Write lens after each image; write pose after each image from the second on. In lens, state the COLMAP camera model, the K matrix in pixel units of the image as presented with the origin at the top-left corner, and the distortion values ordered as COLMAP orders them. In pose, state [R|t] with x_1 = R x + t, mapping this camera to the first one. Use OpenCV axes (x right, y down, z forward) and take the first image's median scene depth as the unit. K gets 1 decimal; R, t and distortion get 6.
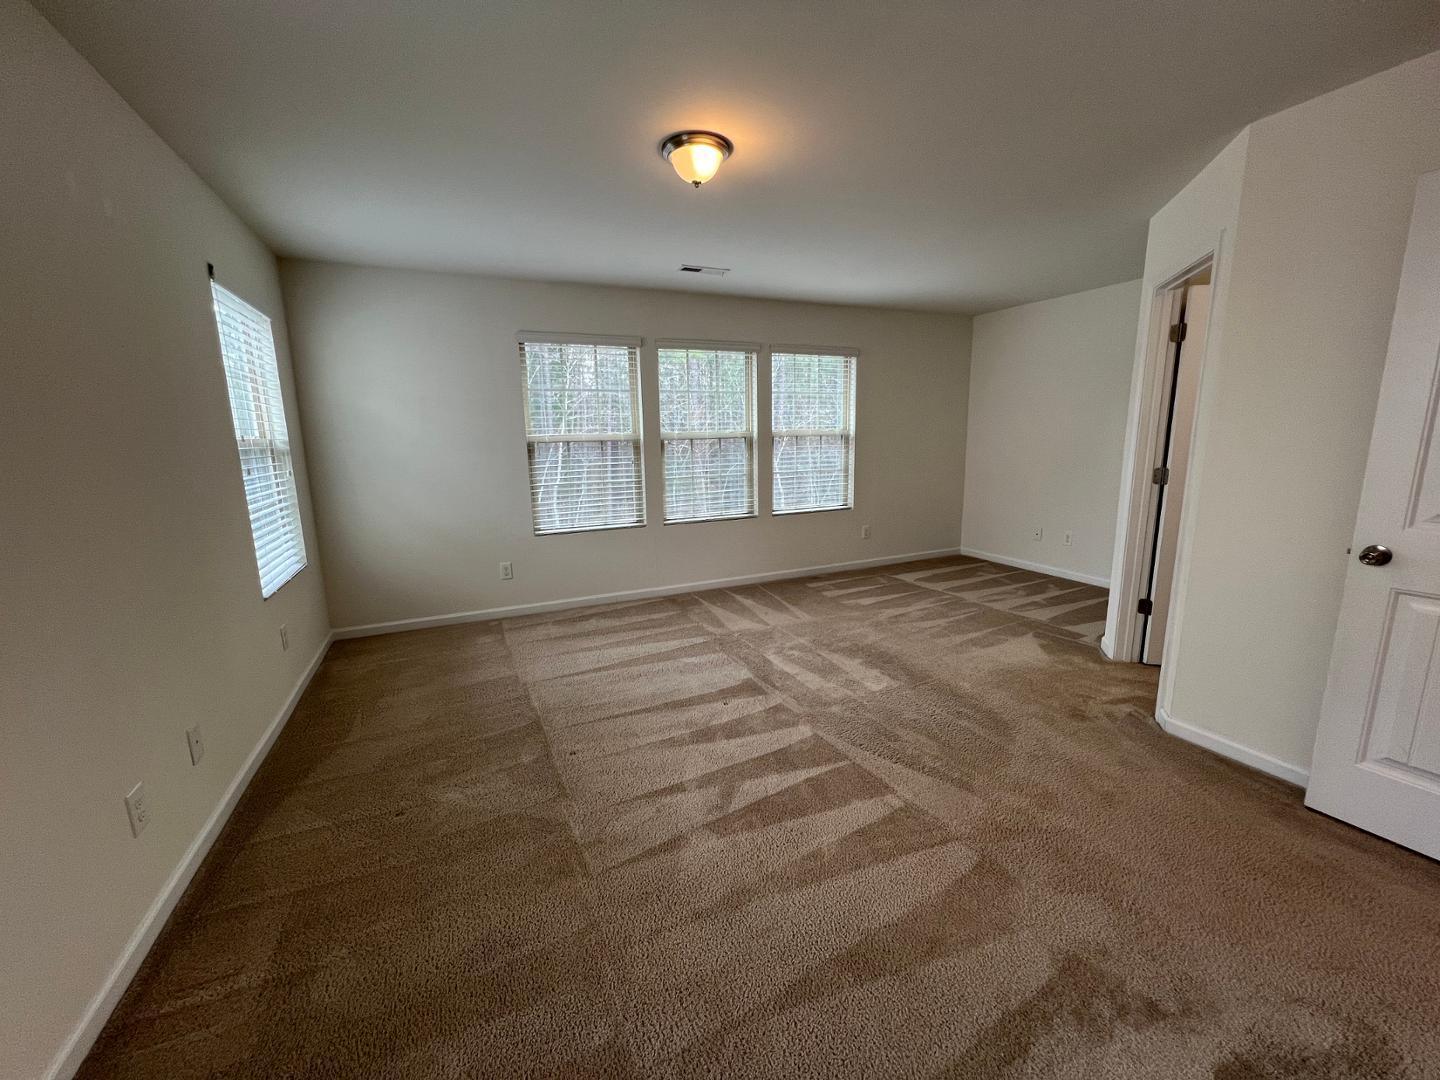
lens RADIAL K [[585.7, 0, 720.0], [0, 585.7, 540.0], [0, 0, 1]] dist [-0.000172, -0.000003]
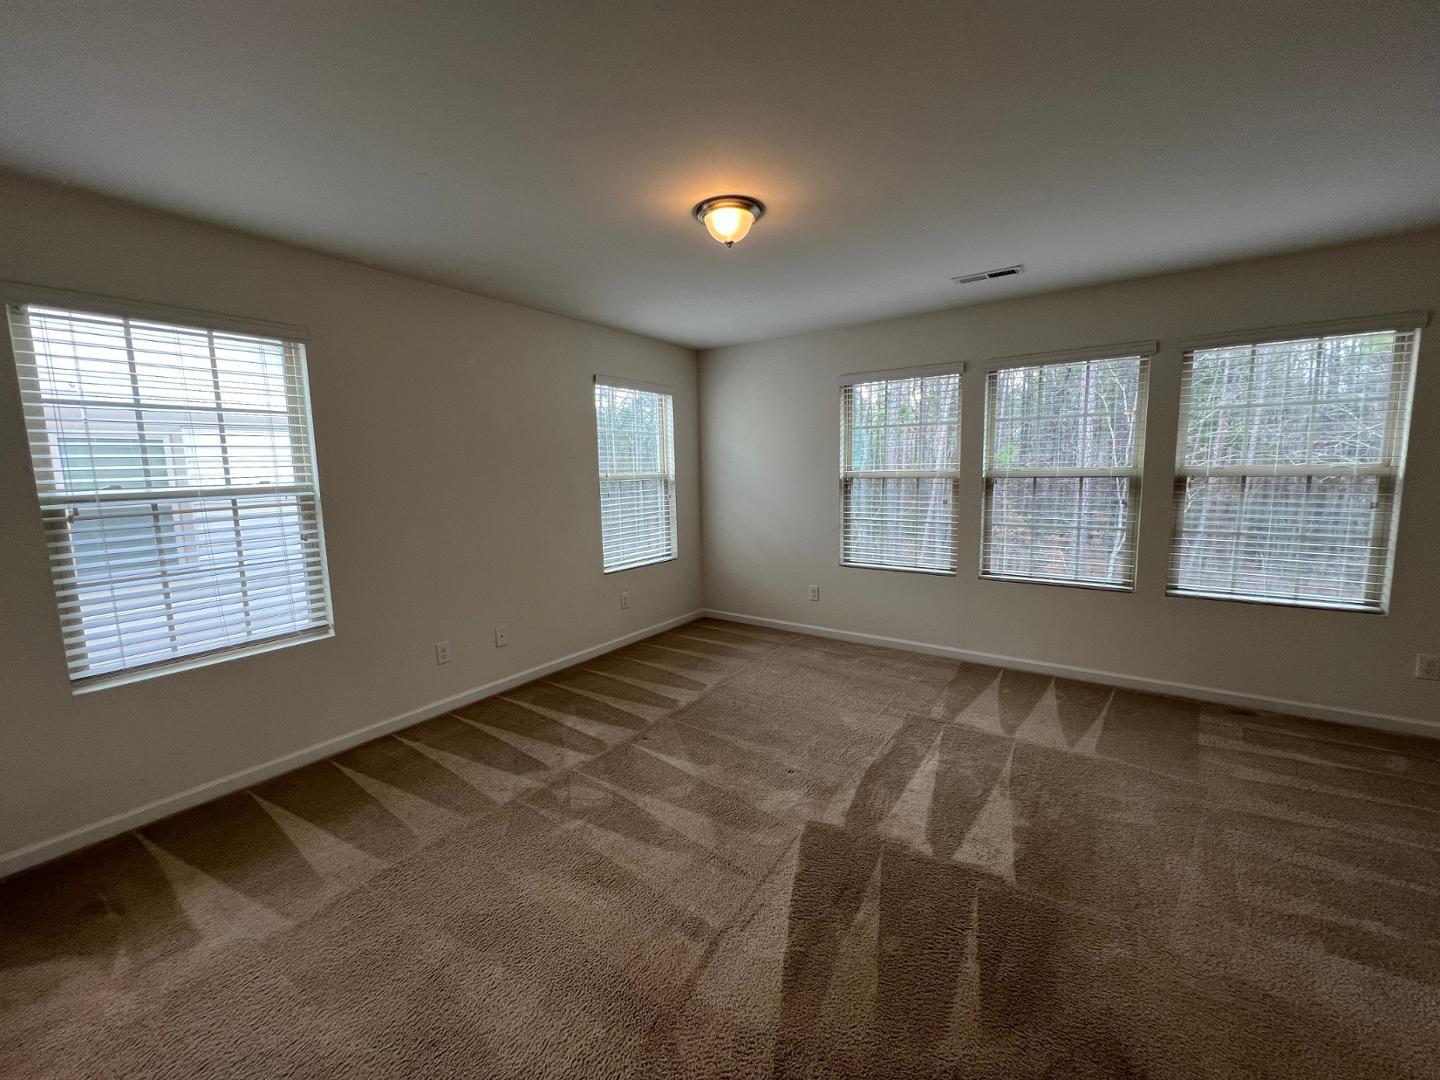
lens RADIAL K [[575.5, 0, 717.0], [0, 575.5, 537.6], [0, 0, 1]] dist [-0.000811, -0.000044]
pose [[0.506161, 0.109720, -0.855431, 0.456767], [-0.156624, 0.987075, 0.033930, -0.058413], [0.848098, 0.116807, 0.516804, 0.275962]]
